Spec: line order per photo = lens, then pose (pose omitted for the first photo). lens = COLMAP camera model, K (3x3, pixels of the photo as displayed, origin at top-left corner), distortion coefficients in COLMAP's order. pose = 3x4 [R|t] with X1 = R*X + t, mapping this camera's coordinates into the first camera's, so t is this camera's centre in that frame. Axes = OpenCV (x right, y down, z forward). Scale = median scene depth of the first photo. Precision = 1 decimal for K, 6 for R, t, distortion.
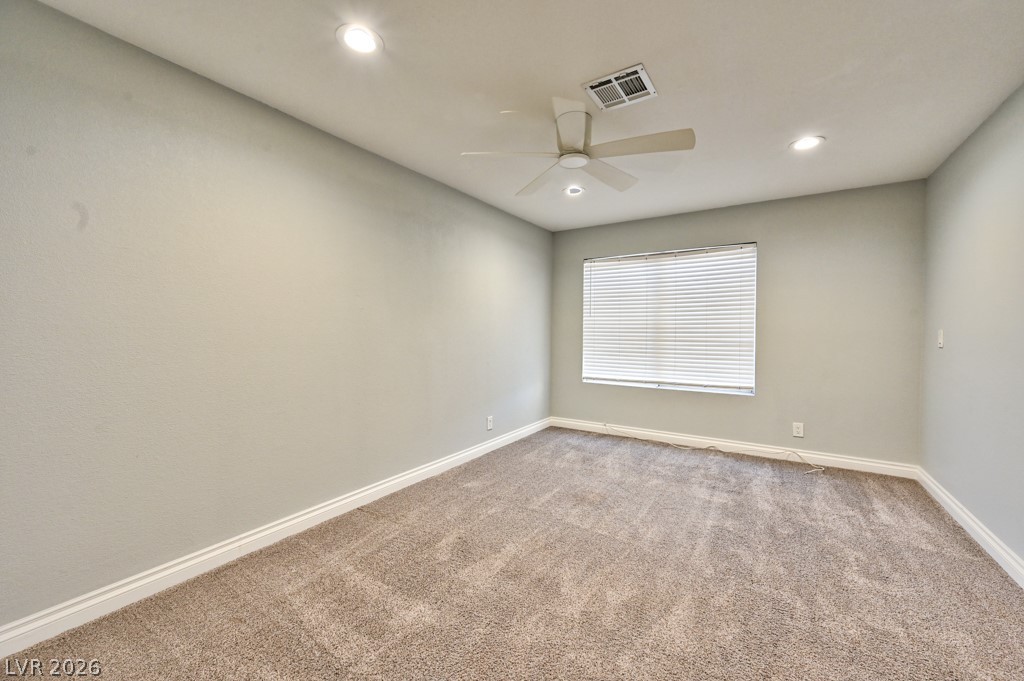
lens RADIAL K [[402.7, 0, 516.1], [0, 402.7, 338.8], [0, 0, 1]] dist [0.000732, 0.000020]
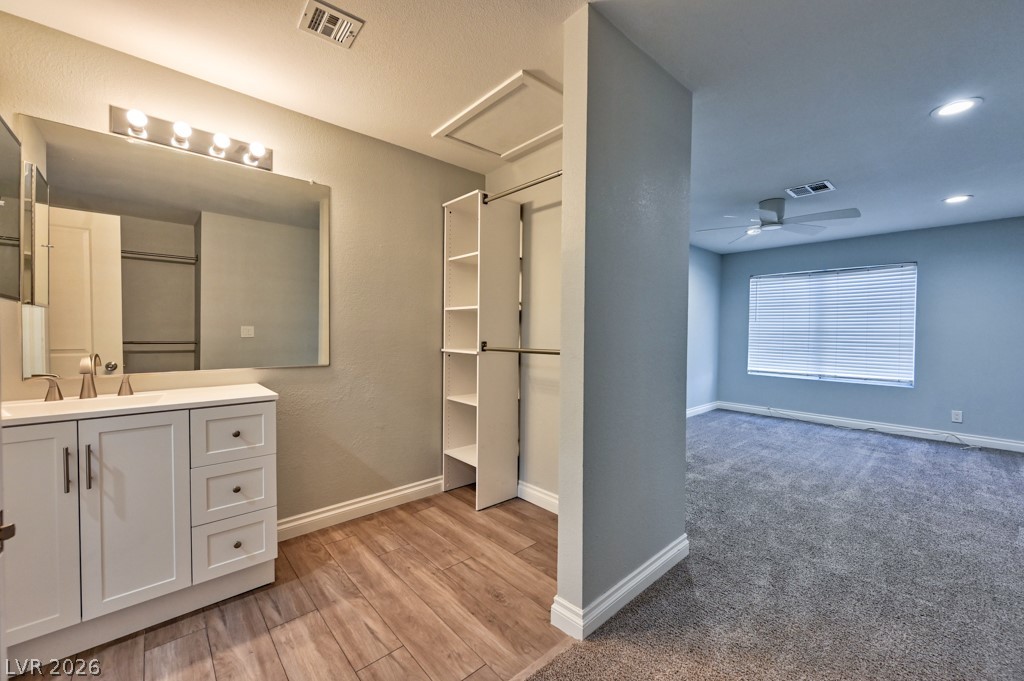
lens RADIAL K [[402.7, 0, 516.1], [0, 402.7, 338.8], [0, 0, 1]] dist [0.000732, 0.000020]
pose [[0.964608, 0.012072, -0.263410, -0.248085], [-0.012653, 0.999920, -0.000507, 0.009446], [0.263383, 0.003822, 0.964684, -0.491796]]
